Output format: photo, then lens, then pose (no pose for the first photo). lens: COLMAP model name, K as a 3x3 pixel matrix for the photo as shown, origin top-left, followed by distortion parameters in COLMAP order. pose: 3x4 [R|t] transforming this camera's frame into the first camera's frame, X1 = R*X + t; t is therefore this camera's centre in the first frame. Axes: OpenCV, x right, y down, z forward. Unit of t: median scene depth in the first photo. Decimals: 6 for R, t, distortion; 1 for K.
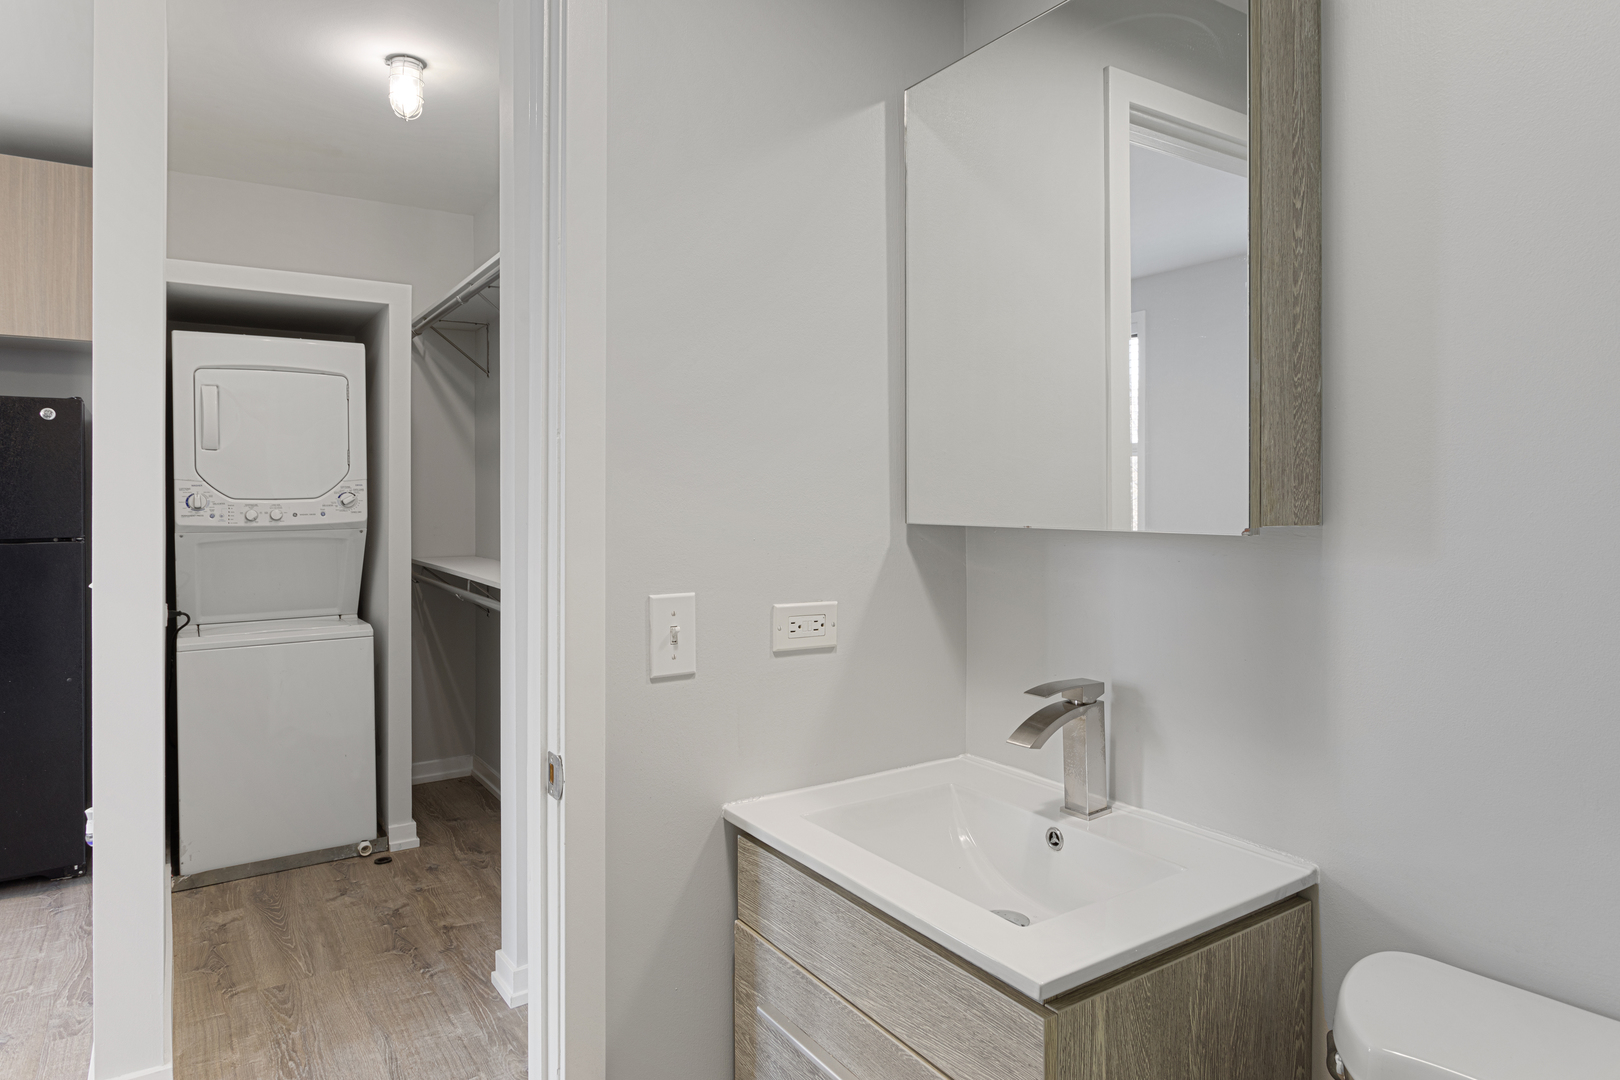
lens RADIAL K [[938.4, 0, 813.6], [0, 938.4, 486.2], [0, 0, 1]] dist [-0.000744, -0.000143]
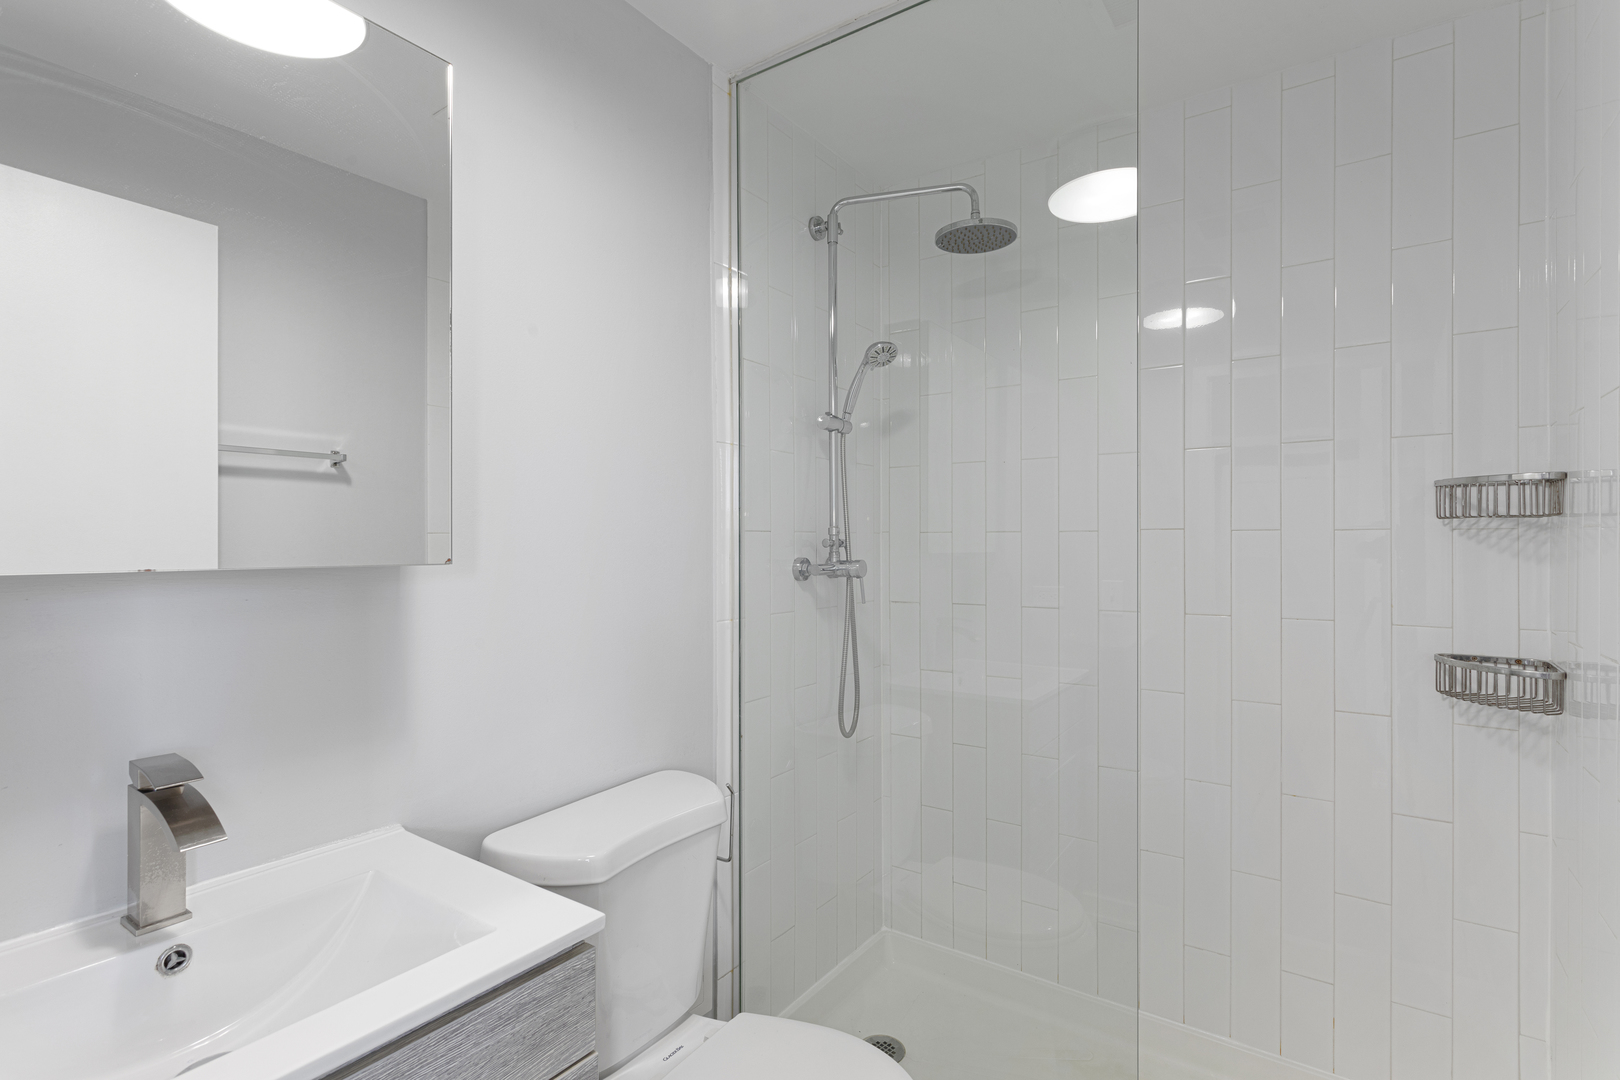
lens RADIAL K [[767.1, 0, 802.0], [0, 767.1, 533.1], [0, 0, 1]] dist [0.002833, -0.000507]
pose [[-0.337310, 0.012329, 0.941313, -0.659301], [-0.006361, 0.999862, -0.015375, 0.022738], [-0.941372, -0.011174, -0.337185, 0.874716]]
